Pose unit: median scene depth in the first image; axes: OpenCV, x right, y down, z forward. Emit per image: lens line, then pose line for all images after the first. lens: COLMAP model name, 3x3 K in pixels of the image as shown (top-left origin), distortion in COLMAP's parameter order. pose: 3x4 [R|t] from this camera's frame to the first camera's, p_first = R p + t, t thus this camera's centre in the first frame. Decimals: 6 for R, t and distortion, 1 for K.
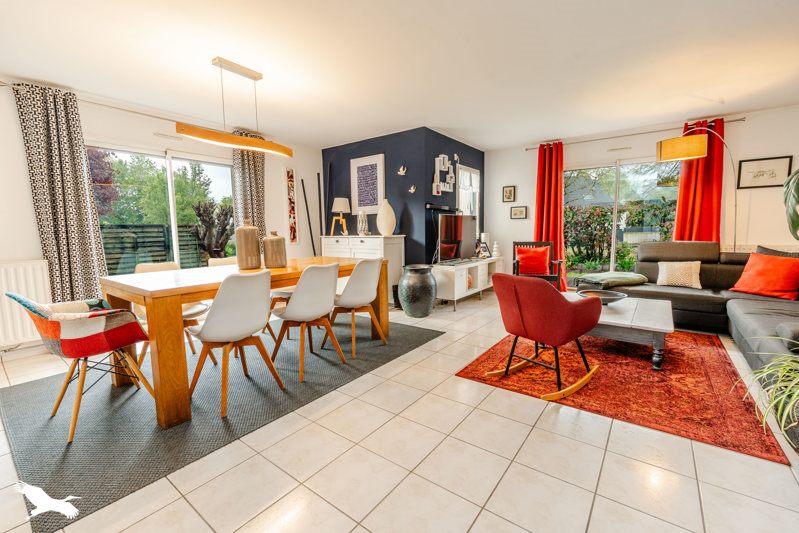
lens RADIAL K [[343.9, 0, 399.5], [0, 343.9, 266.5], [0, 0, 1]] dist [-0.002870, -0.000202]
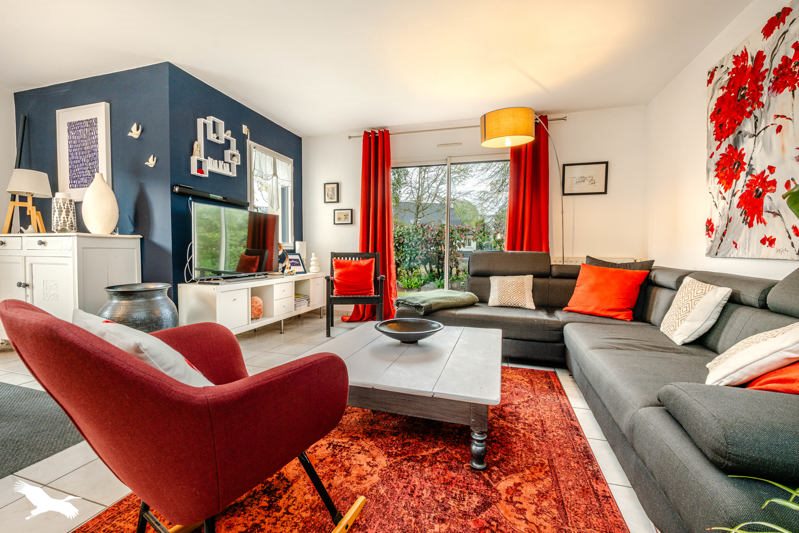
lens RADIAL K [[343.9, 0, 399.5], [0, 343.9, 266.5], [0, 0, 1]] dist [-0.002870, -0.000202]
pose [[0.936961, 0.006408, 0.349376, 0.245435], [0.014856, 0.998197, -0.058148, 0.006099], [-0.349119, 0.059673, 0.935177, 0.287469]]
